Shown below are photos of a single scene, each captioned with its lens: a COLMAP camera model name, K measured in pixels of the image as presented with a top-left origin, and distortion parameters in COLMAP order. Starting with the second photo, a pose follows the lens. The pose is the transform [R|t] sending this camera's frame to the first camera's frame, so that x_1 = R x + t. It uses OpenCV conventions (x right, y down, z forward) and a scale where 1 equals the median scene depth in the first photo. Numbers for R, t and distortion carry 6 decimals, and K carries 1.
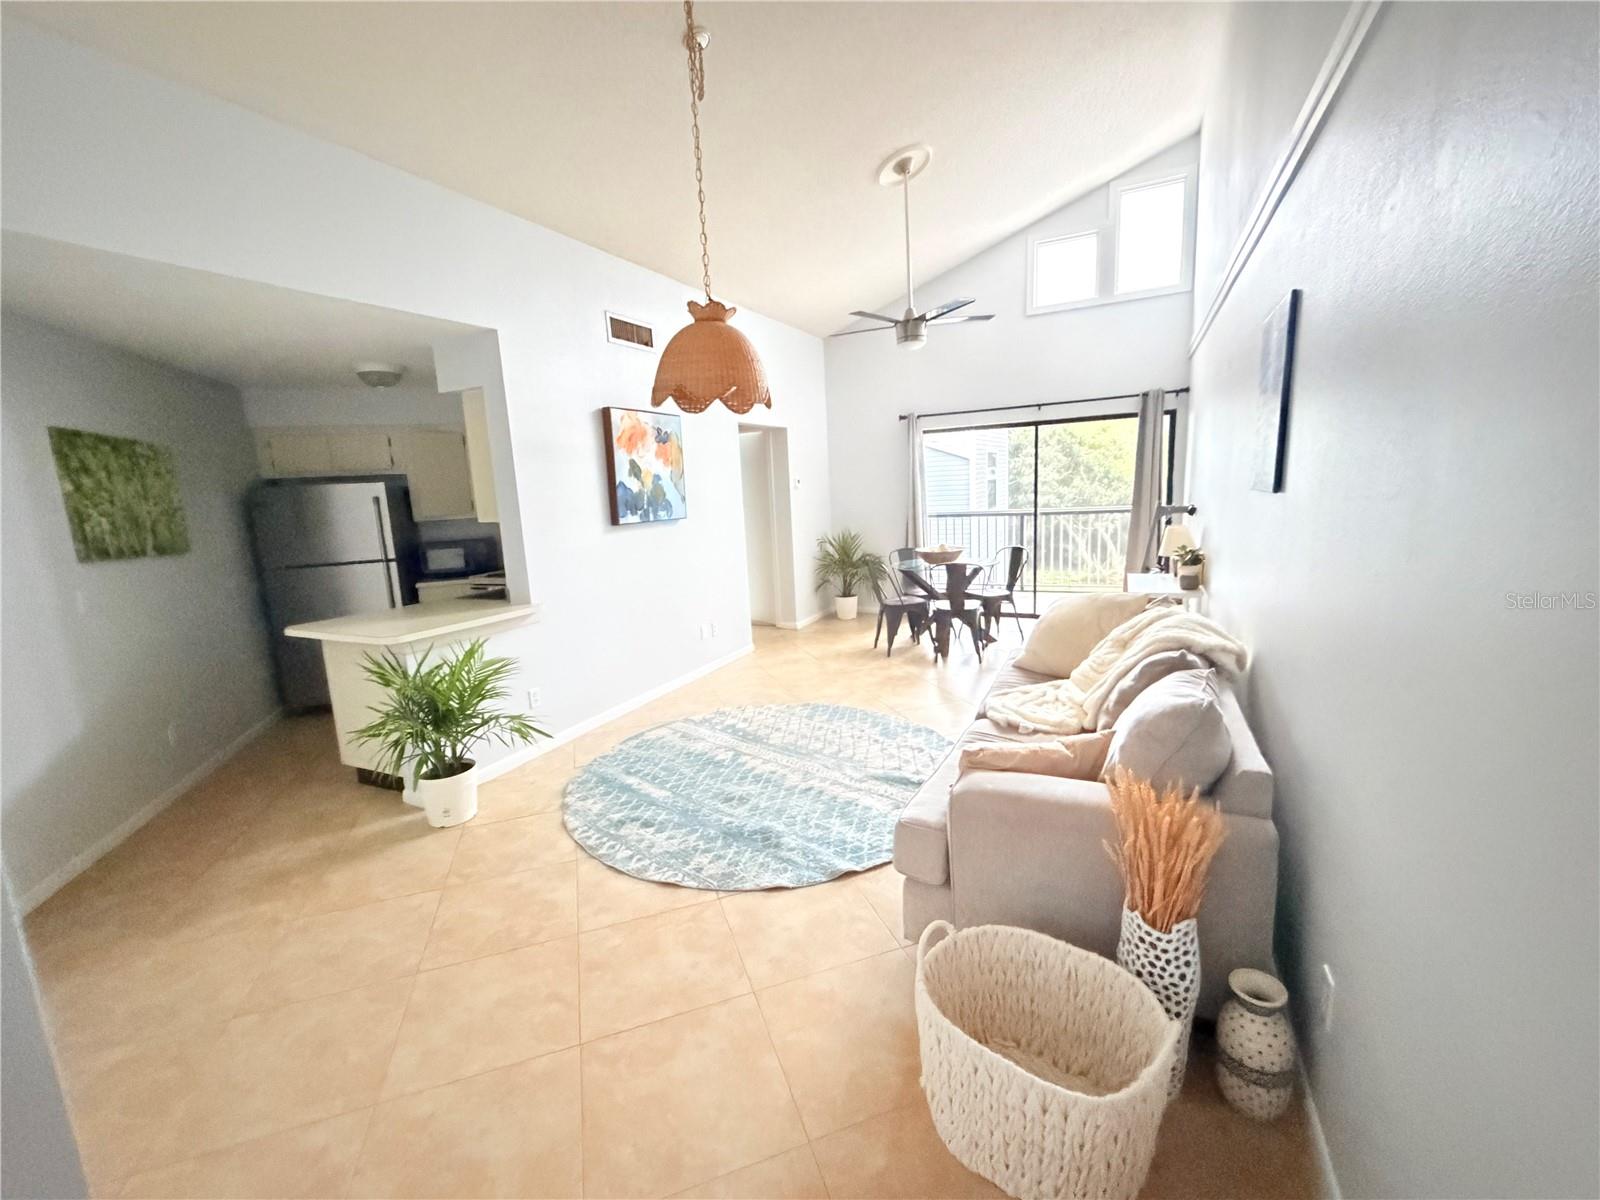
lens RADIAL K [[666.6, 0, 799.3], [0, 666.6, 600.6], [0, 0, 1]] dist [0.000022, 0.000263]
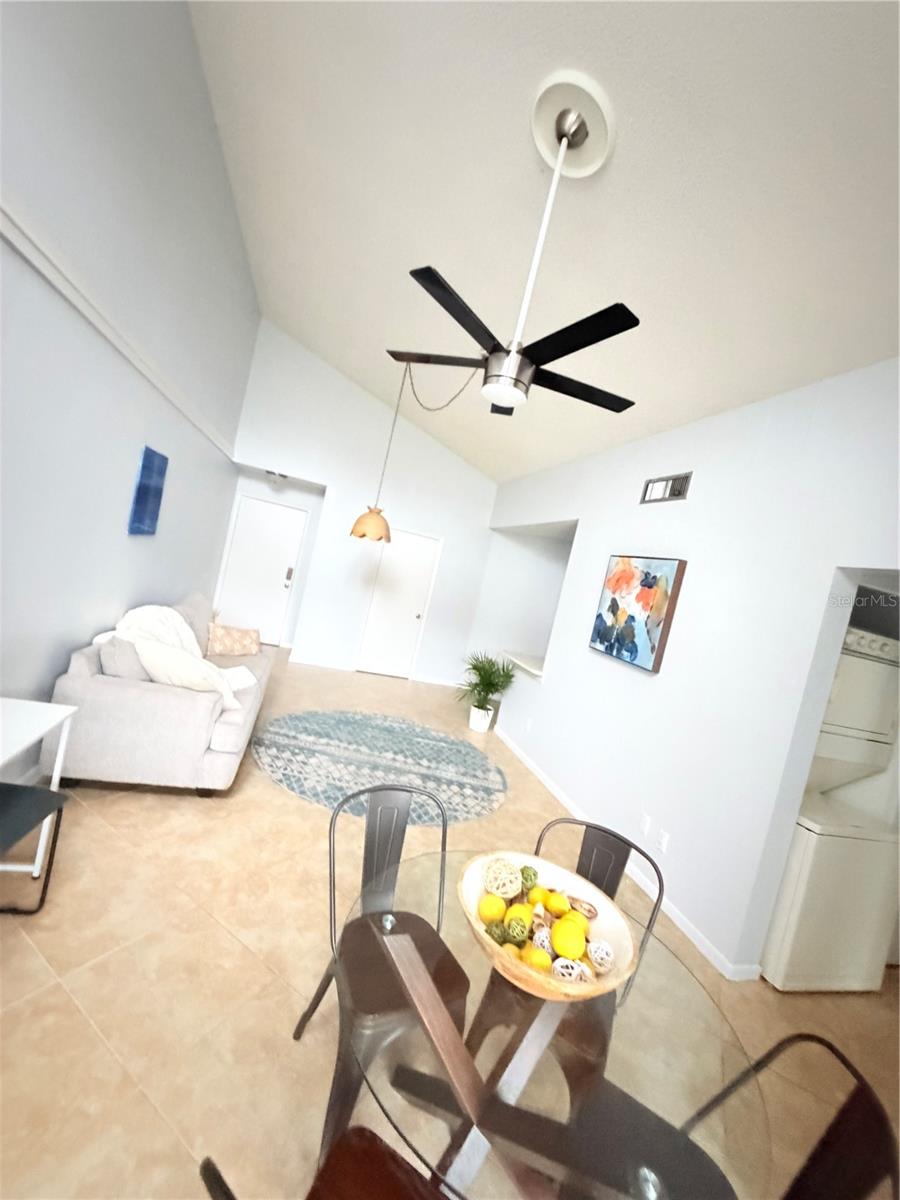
lens RADIAL K [[479.6, 0, 450.7], [0, 479.6, 596.2], [0, 0, 1]] dist [0.001240, -0.000018]
pose [[-0.733539, -0.086003, -0.674184, 0.590943], [-0.297623, 0.932440, 0.204879, -0.346448], [0.611016, 0.350940, -0.709578, 1.632540]]
